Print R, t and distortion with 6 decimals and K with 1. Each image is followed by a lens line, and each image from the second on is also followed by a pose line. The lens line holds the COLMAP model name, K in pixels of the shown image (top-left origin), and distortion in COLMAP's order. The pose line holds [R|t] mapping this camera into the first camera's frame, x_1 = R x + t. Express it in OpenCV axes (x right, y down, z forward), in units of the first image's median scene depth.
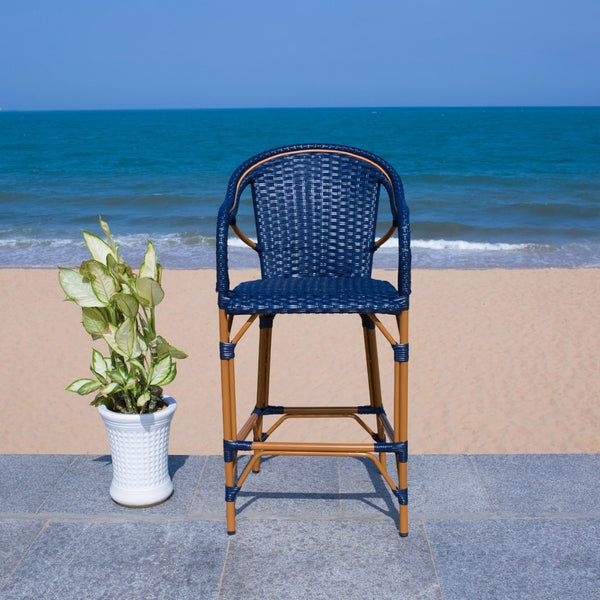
lens RADIAL K [[869.6, 0, 302.2], [0, 869.6, 302.0], [0, 0, 1]] dist [-0.034461, 0.000000]
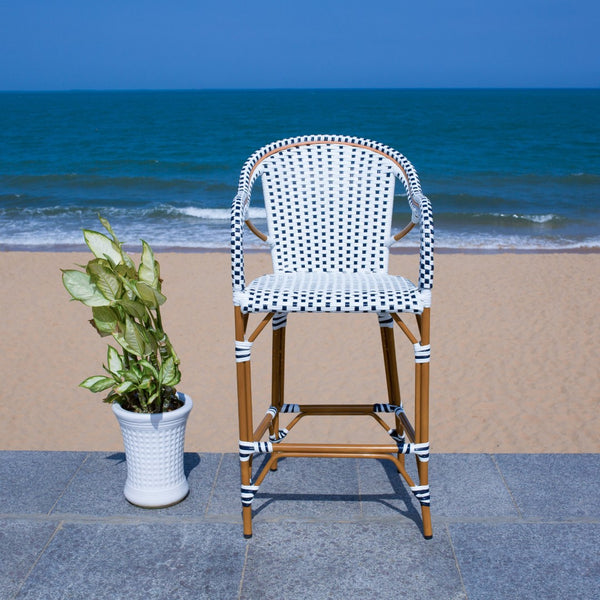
lens RADIAL K [[869.6, 0, 300.5], [0, 869.6, 309.0], [0, 0, 1]] dist [-0.034461, 0.000000]
pose [[0.999967, 0.005095, -0.006402, -0.018606], [-0.004899, 0.999529, 0.030305, -0.017488], [0.006554, -0.030273, 0.999520, 0.033357]]
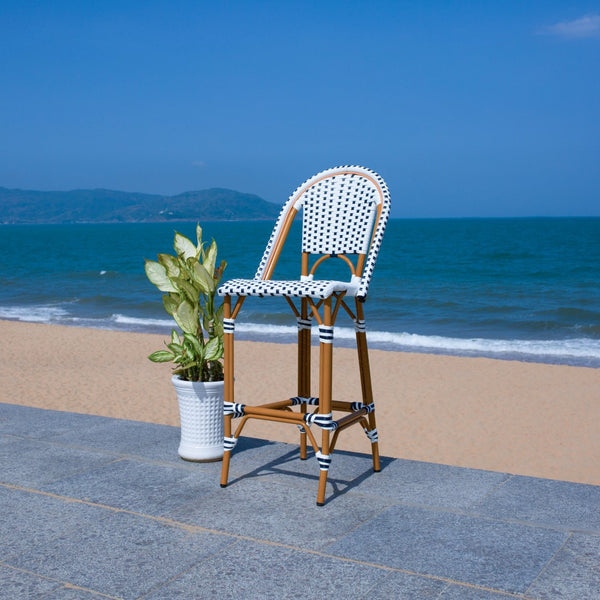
lens RADIAL K [[869.6, 0, 303.9], [0, 869.6, 289.6], [0, 0, 1]] dist [-0.034461, 0.000000]
pose [[0.866625, 0.036016, -0.497659, 0.550971], [-0.104638, 0.988331, -0.110689, 0.118173], [0.487865, 0.148000, 0.860281, -0.005894]]
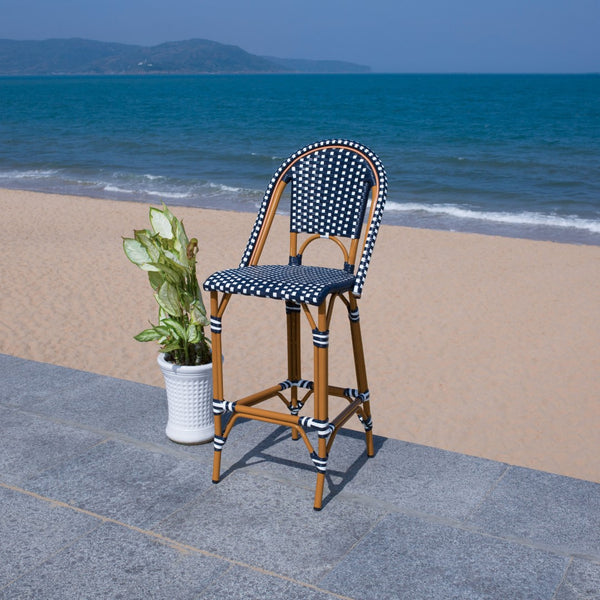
lens RADIAL K [[869.6, 0, 304.9], [0, 869.6, 285.1], [0, 0, 1]] dist [-0.034461, 0.000000]
pose [[0.876487, 0.121662, -0.465799, 0.489619], [-0.111328, 0.992537, 0.049755, -0.055402], [0.468376, 0.008247, 0.883491, 0.035151]]
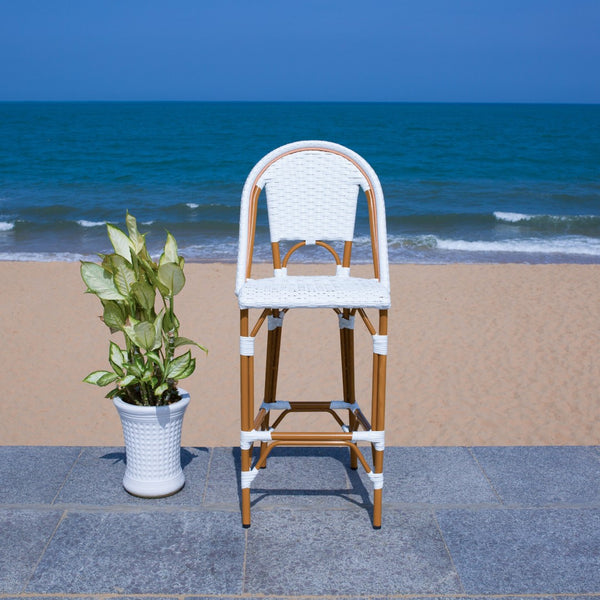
lens RADIAL K [[869.6, 0, 273.8], [0, 869.6, 293.0], [0, 0, 1]] dist [-0.034461, 0.000000]
pose [[0.999589, 0.006375, 0.027945, -0.076380], [-0.006313, 0.999977, -0.002330, -0.002509], [-0.027959, 0.002153, 0.999607, -0.022222]]
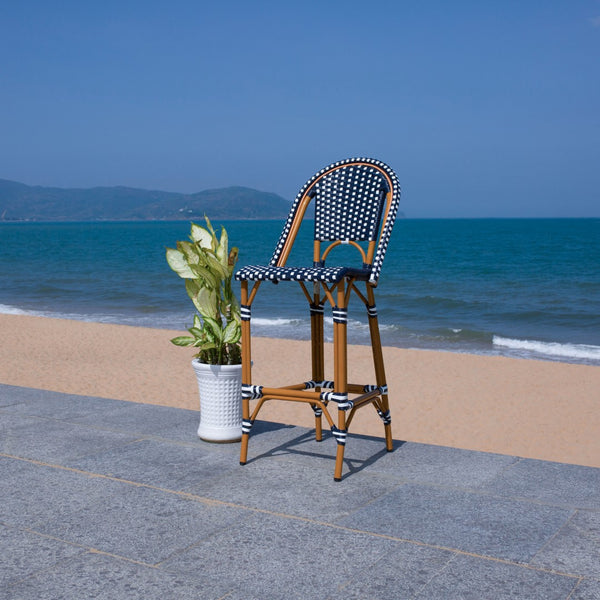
lens RADIAL K [[869.6, 0, 302.6], [0, 869.6, 286.3], [0, 0, 1]] dist [-0.034461, 0.000000]
pose [[0.854793, 0.041523, -0.517305, 0.573221], [-0.115012, 0.987165, -0.110808, 0.139555], [0.506064, 0.154214, 0.848597, -0.035133]]
